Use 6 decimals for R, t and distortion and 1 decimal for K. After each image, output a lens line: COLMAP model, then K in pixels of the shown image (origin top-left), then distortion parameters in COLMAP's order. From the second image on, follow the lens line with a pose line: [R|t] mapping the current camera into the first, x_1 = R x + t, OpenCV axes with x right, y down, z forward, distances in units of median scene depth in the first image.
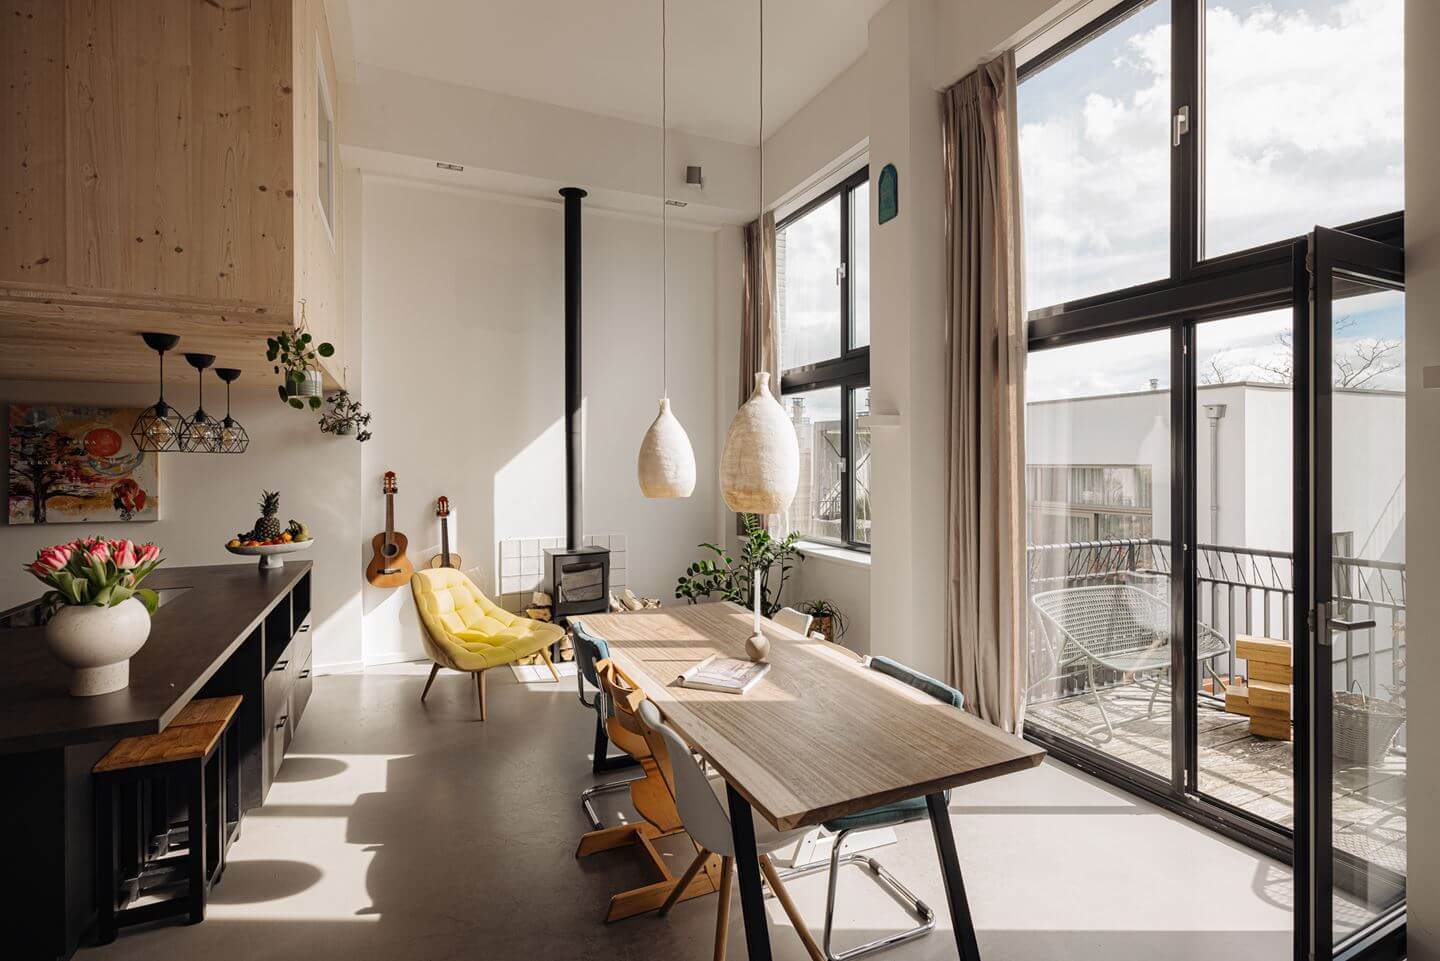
lens RADIAL K [[669.7, 0, 716.1], [0, 669.7, 455.8], [0, 0, 1]] dist [0.000006, -0.000350]
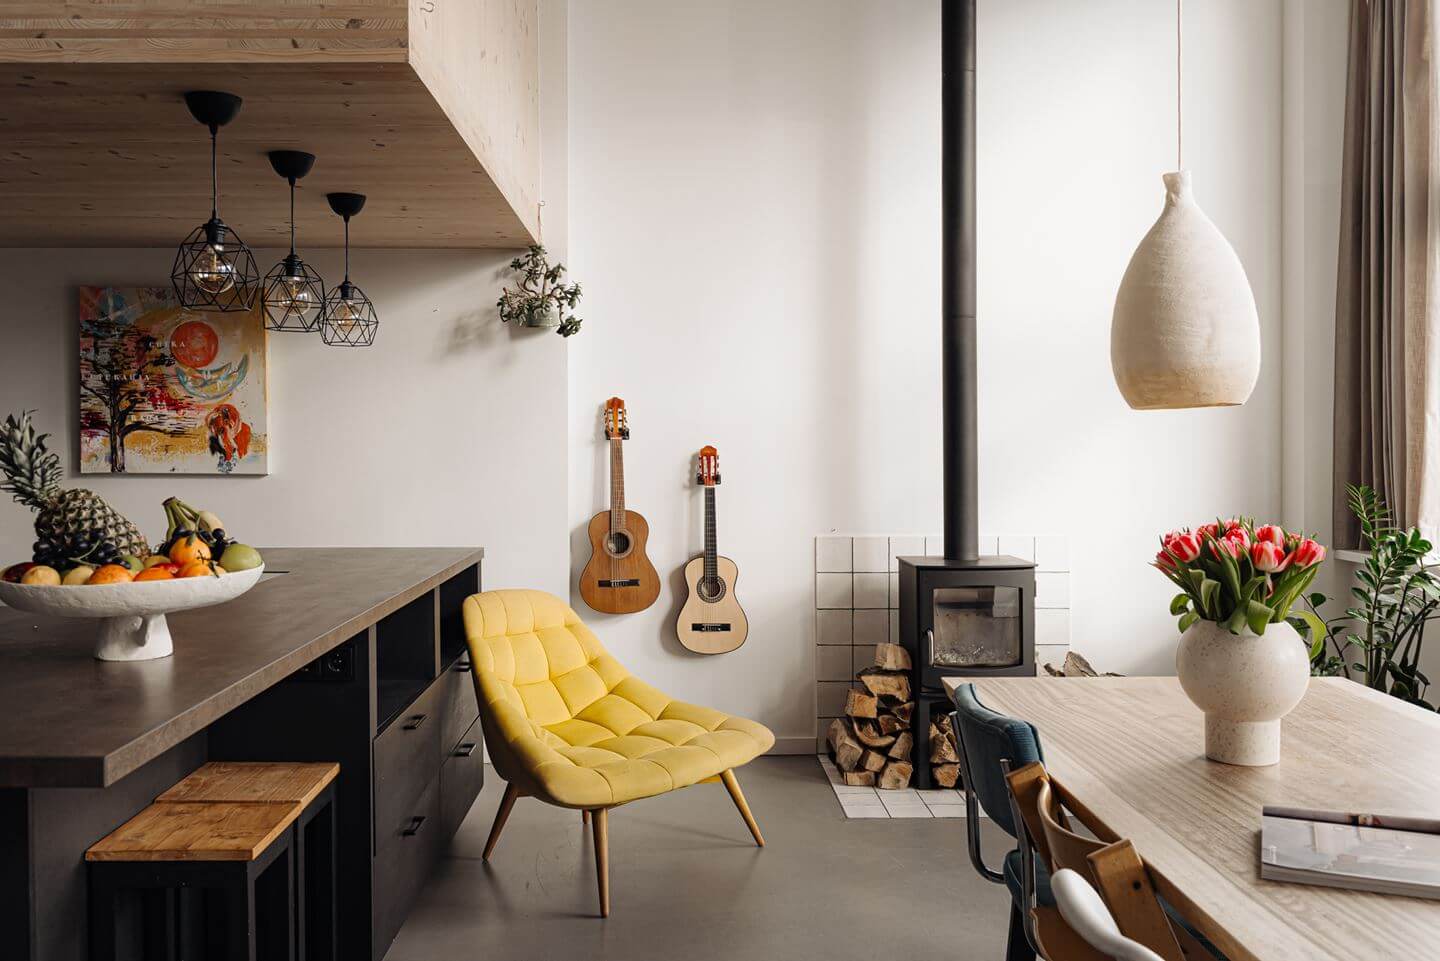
lens RADIAL K [[1170.2, 0, 720.0], [0, 1170.2, 480.5], [0, 0, 1]] dist [-0.001243, 0.005790]
pose [[0.915958, 0.001455, -0.401271, -0.042474], [0.002339, 0.999957, 0.008966, 0.098277], [0.401266, -0.009151, 0.915916, 0.211973]]
